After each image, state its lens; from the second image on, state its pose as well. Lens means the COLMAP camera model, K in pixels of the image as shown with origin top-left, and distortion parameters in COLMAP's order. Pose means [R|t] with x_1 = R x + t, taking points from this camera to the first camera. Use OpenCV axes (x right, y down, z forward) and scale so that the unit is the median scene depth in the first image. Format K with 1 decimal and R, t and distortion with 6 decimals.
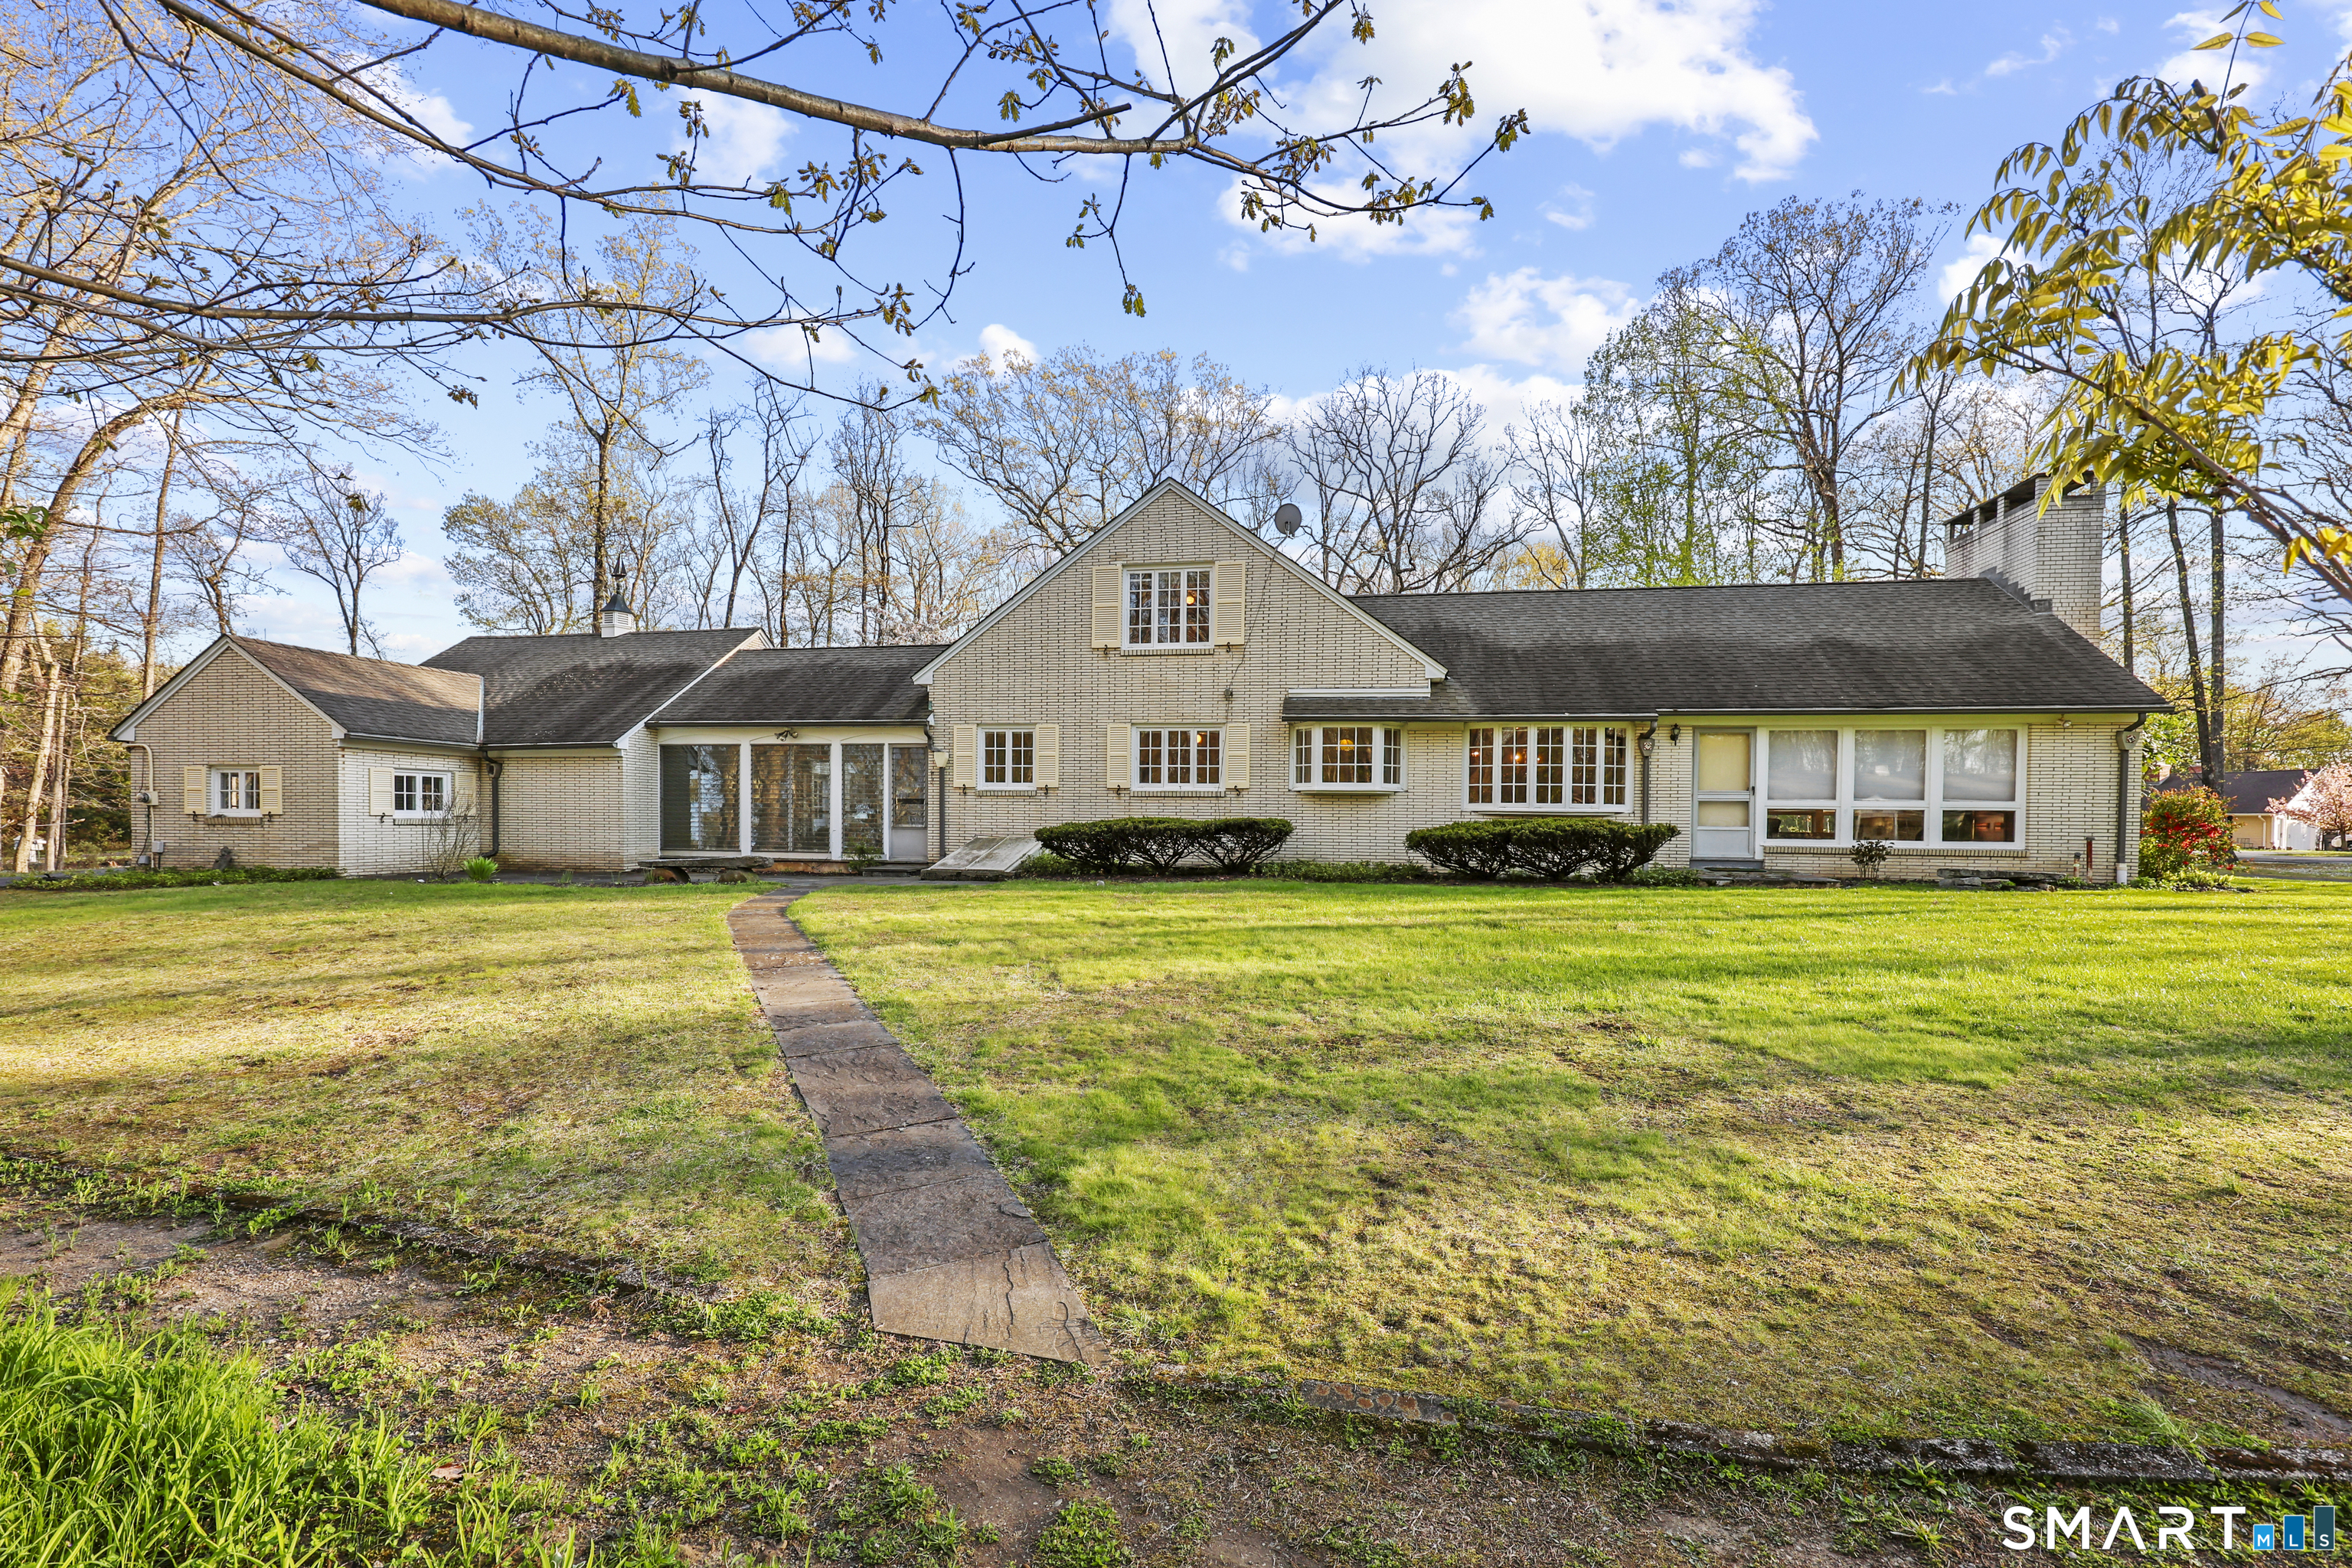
lens RADIAL K [[951.3, 0, 1169.4], [0, 951.3, 804.6], [0, 0, 1]] dist [-0.002367, 0.000087]
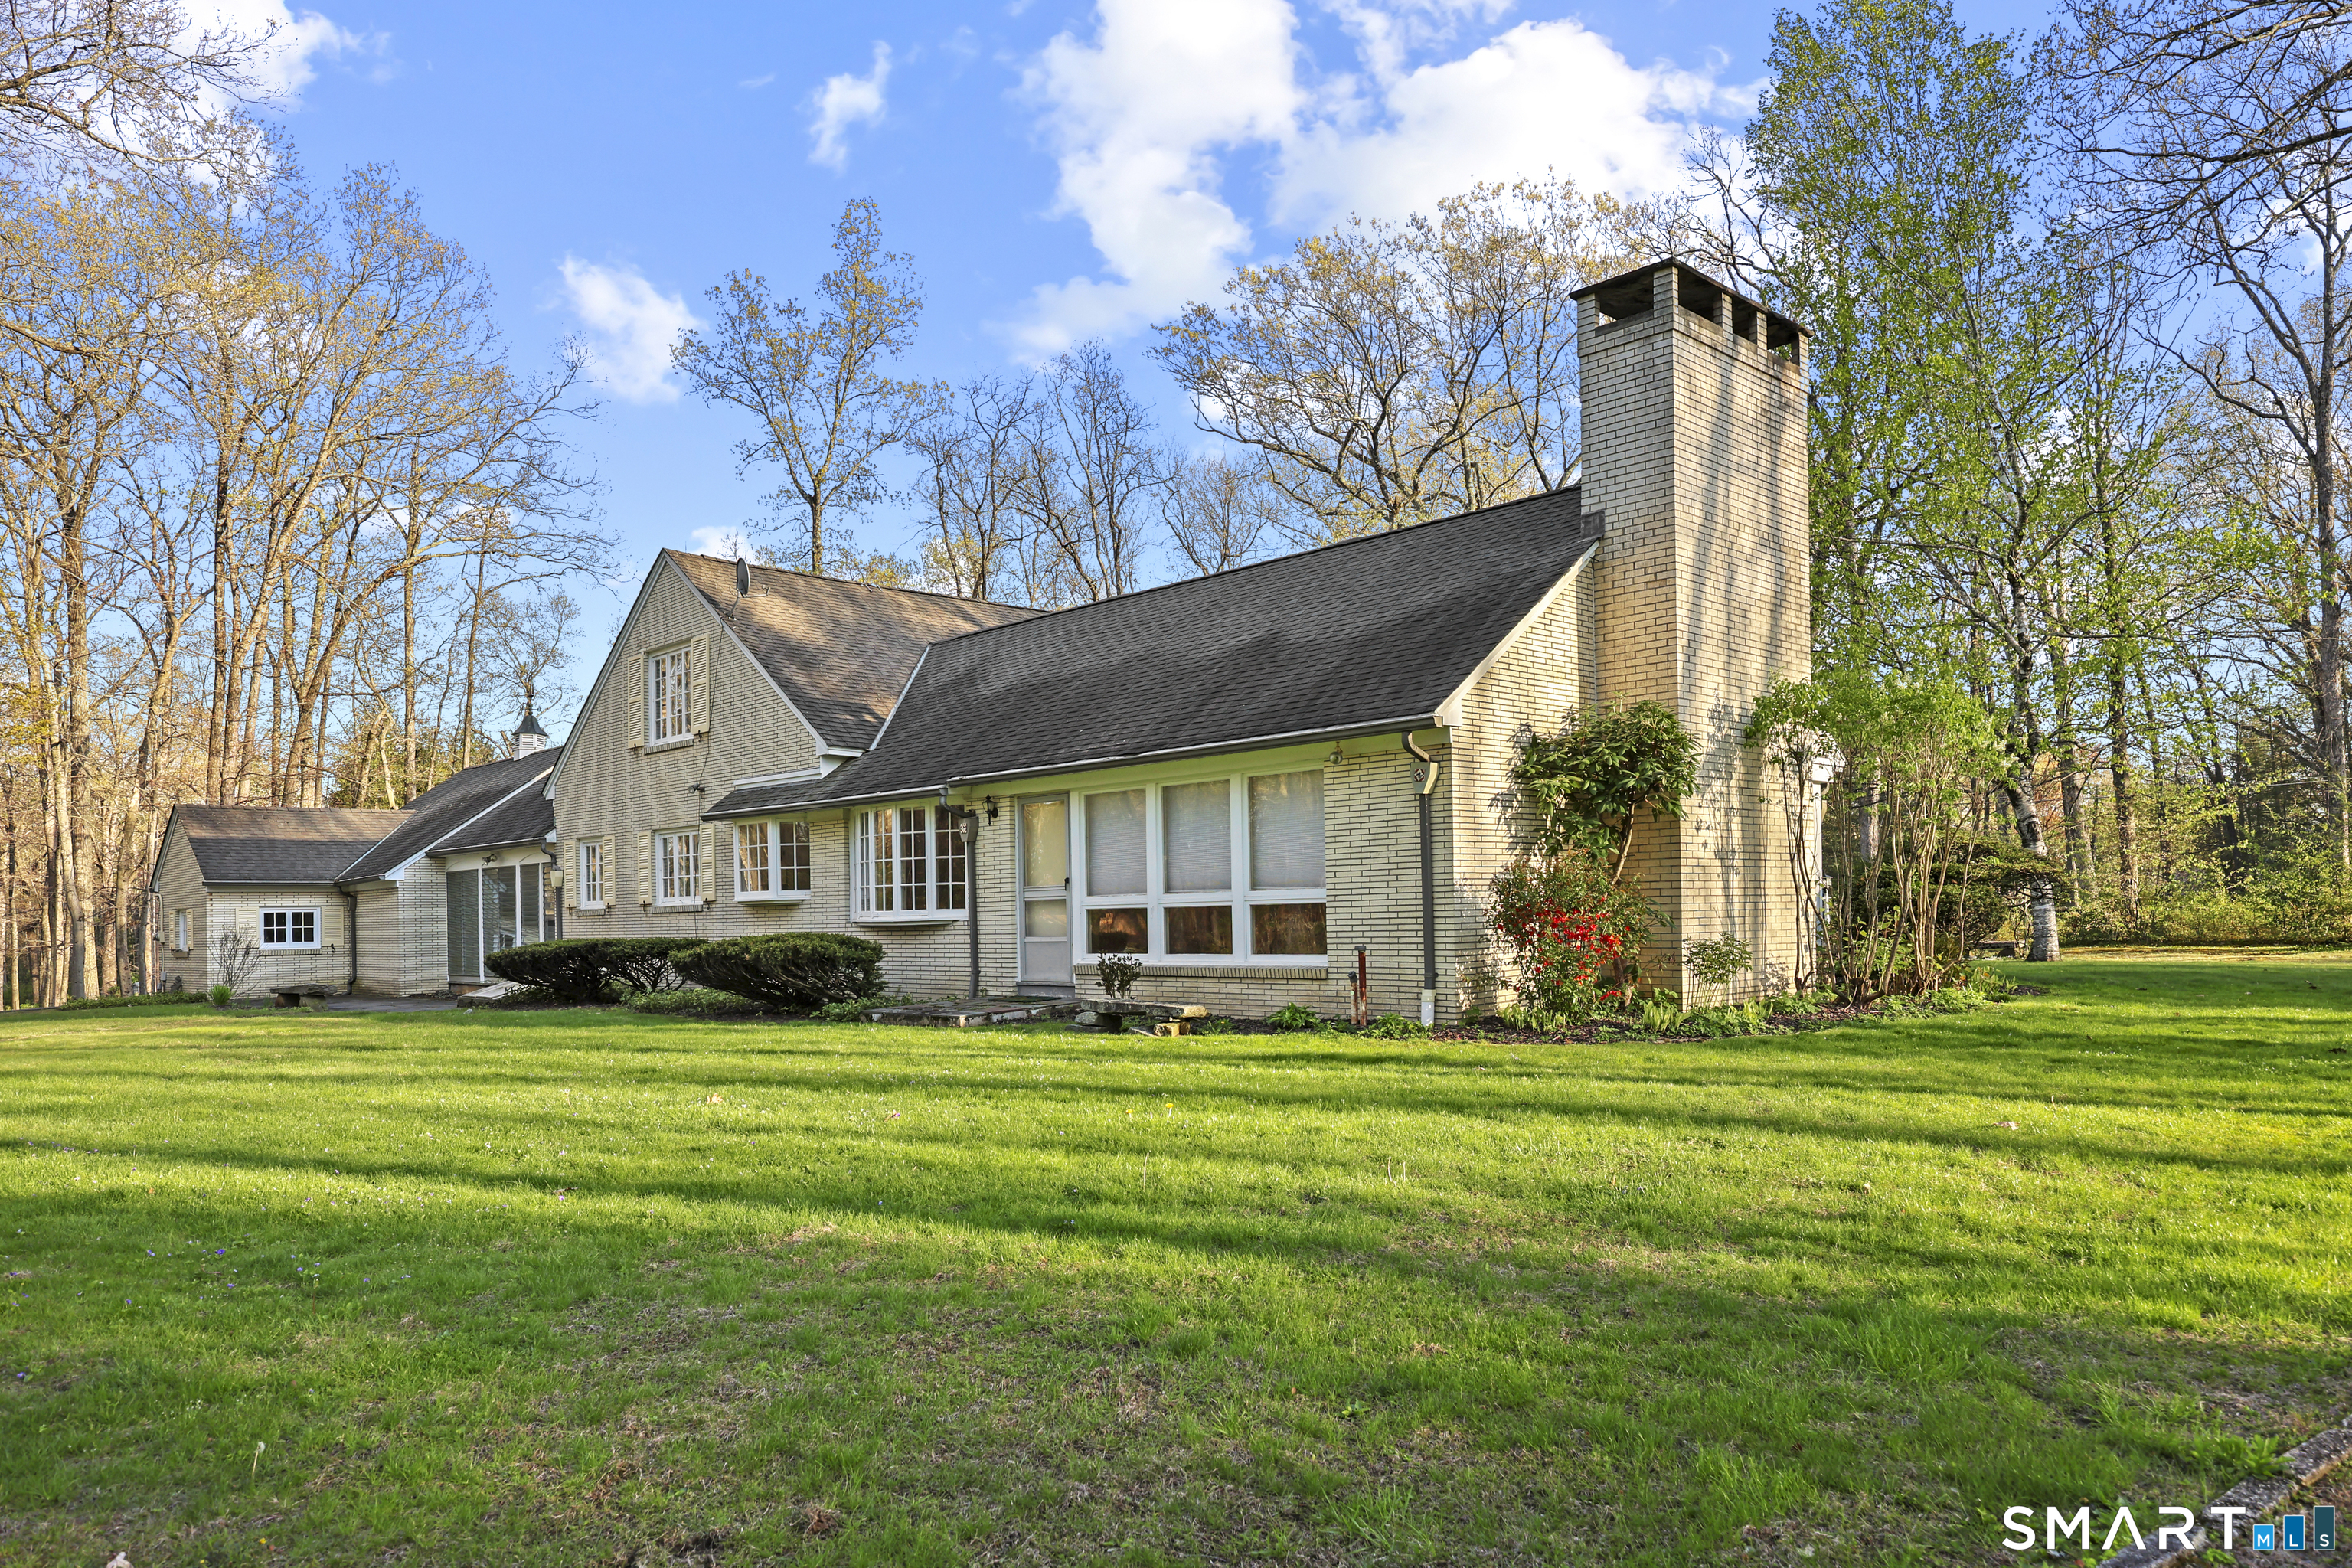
lens RADIAL K [[1554.7, 0, 1206.3], [0, 1554.7, 877.7], [0, 0, 1]] dist [0.006426, 0.002450]
pose [[0.806942, -0.041516, -0.589170, 1.283310], [0.037482, 0.999115, -0.019068, 0.005944], [0.589441, -0.006697, 0.807784, 0.141596]]
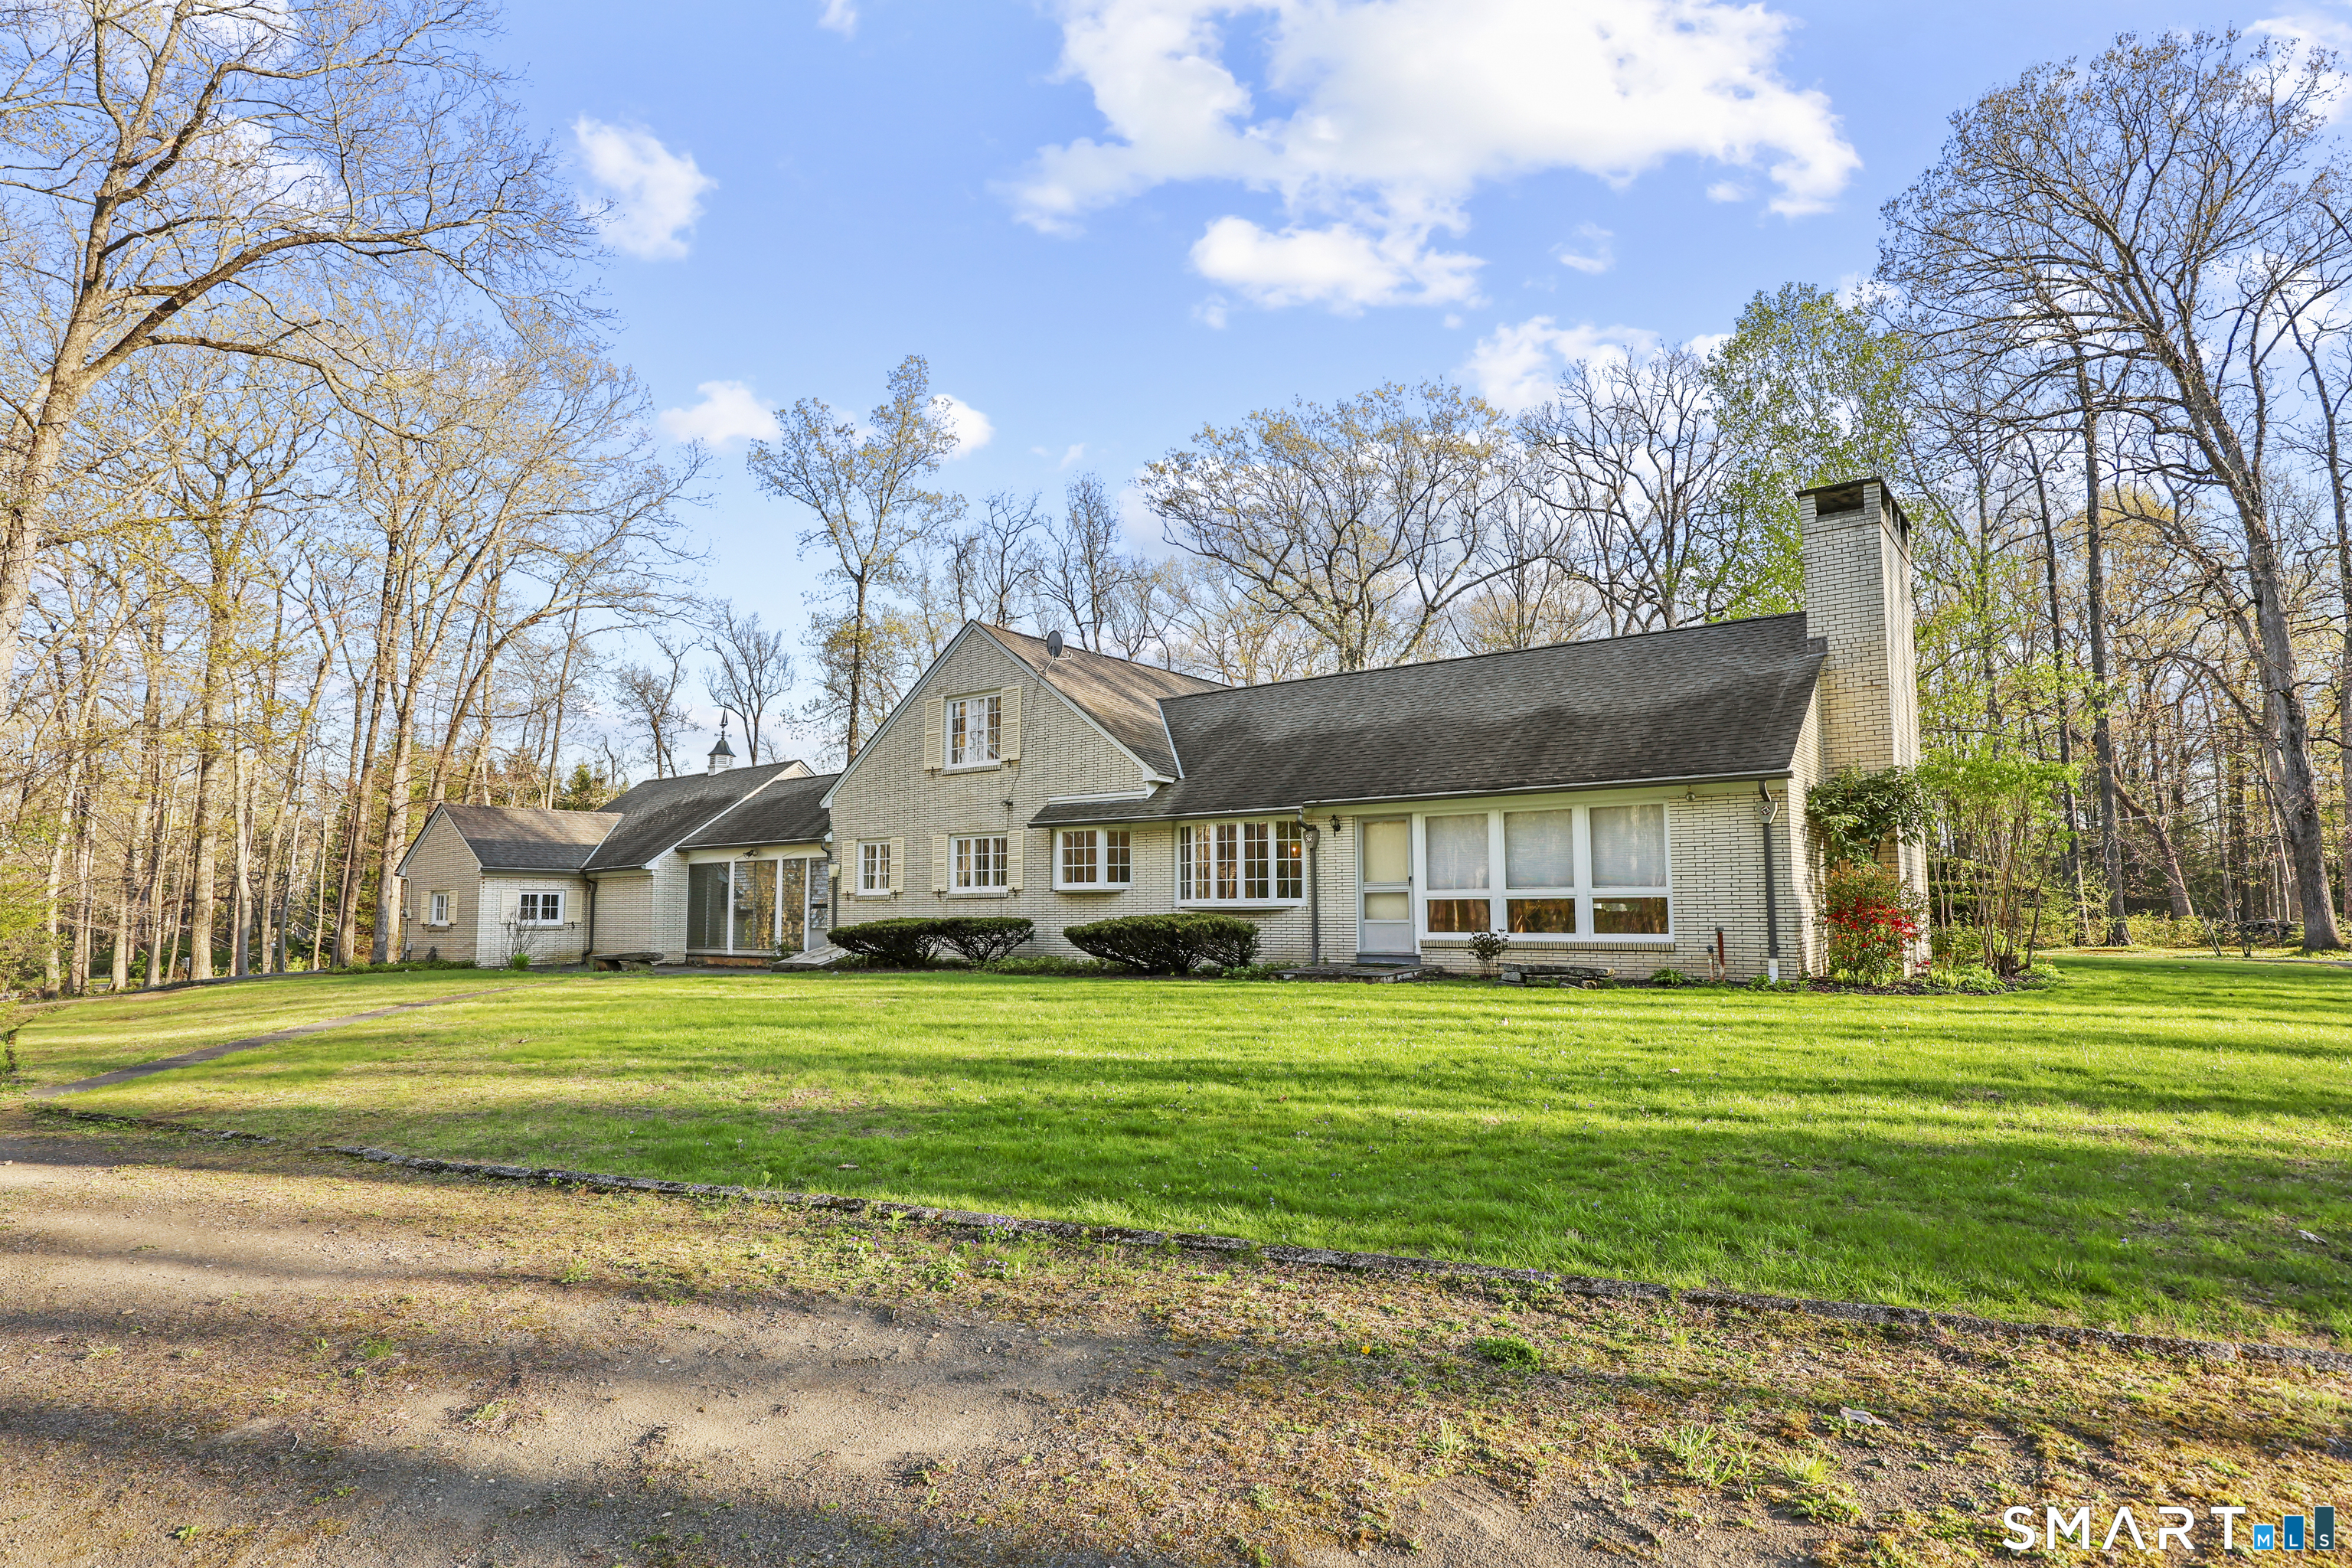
lens RADIAL K [[1223.9, 0, 1182.7], [0, 1223.9, 779.0], [0, 0, 1]] dist [0.017895, -0.000415]
pose [[0.888889, -0.064035, -0.453625, 0.919262], [0.019614, 0.994595, -0.101965, 0.004182], [0.457702, 0.081738, 0.885341, -0.183690]]
